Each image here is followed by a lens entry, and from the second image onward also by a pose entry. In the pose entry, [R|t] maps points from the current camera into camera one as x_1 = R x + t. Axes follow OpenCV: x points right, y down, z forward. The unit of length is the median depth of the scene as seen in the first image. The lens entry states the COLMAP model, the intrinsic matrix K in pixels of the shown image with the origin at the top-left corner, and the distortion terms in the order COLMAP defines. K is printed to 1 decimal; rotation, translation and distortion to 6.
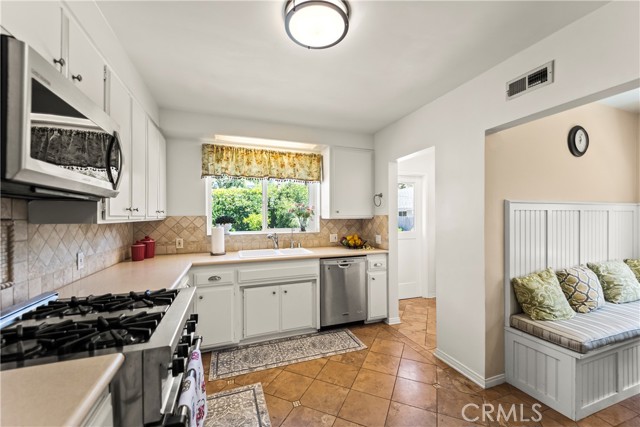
lens RADIAL K [[255.8, 0, 320.0], [0, 255.8, 218.2], [0, 0, 1]] dist [0.033434, -0.018145]
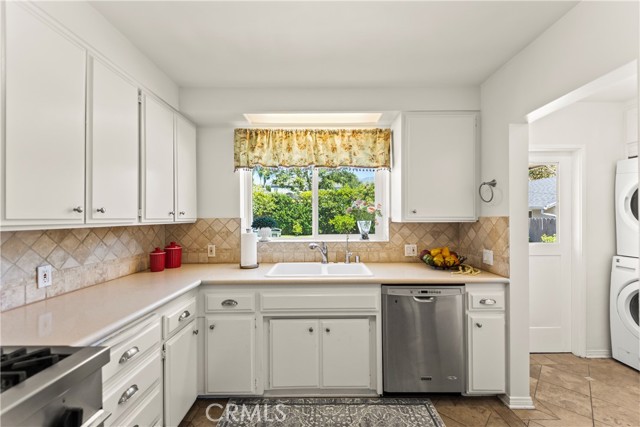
lens RADIAL K [[255.8, 0, 320.0], [0, 255.8, 218.2], [0, 0, 1]] dist [0.033434, -0.018145]
pose [[0.938500, 0.000587, -0.345279, 0.072382], [-0.002342, 0.999986, -0.004666, -0.005219], [0.345271, 0.005187, 0.938489, 0.317463]]
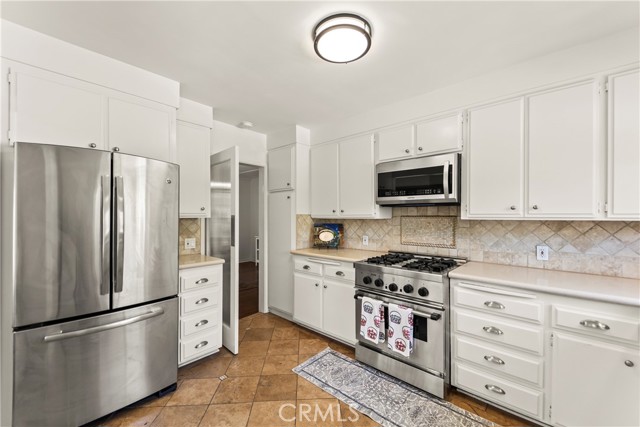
lens RADIAL K [[255.8, 0, 320.0], [0, 255.8, 218.2], [0, 0, 1]] dist [0.033434, -0.018145]
pose [[-0.886022, 0.008976, -0.463557, 0.272489], [-0.000623, 0.999789, 0.020550, -0.006905], [0.463644, 0.018497, -0.885829, 0.894190]]
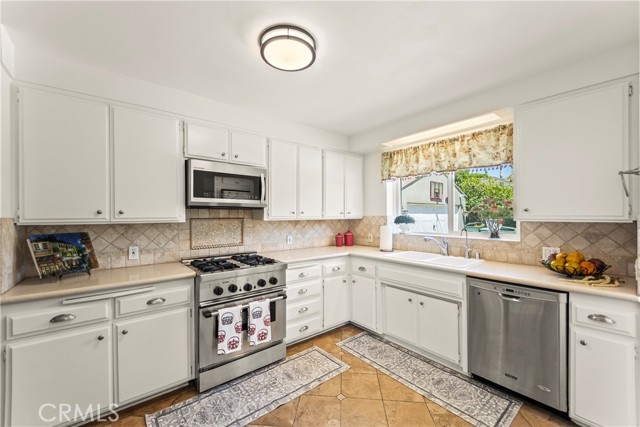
lens RADIAL K [[255.8, 0, 320.0], [0, 255.8, 218.2], [0, 0, 1]] dist [0.033434, -0.018145]
pose [[0.325004, 0.013398, -0.945618, 0.516453], [-0.006817, 0.999907, 0.011825, -0.010075], [0.945688, 0.002603, 0.325065, 0.347941]]
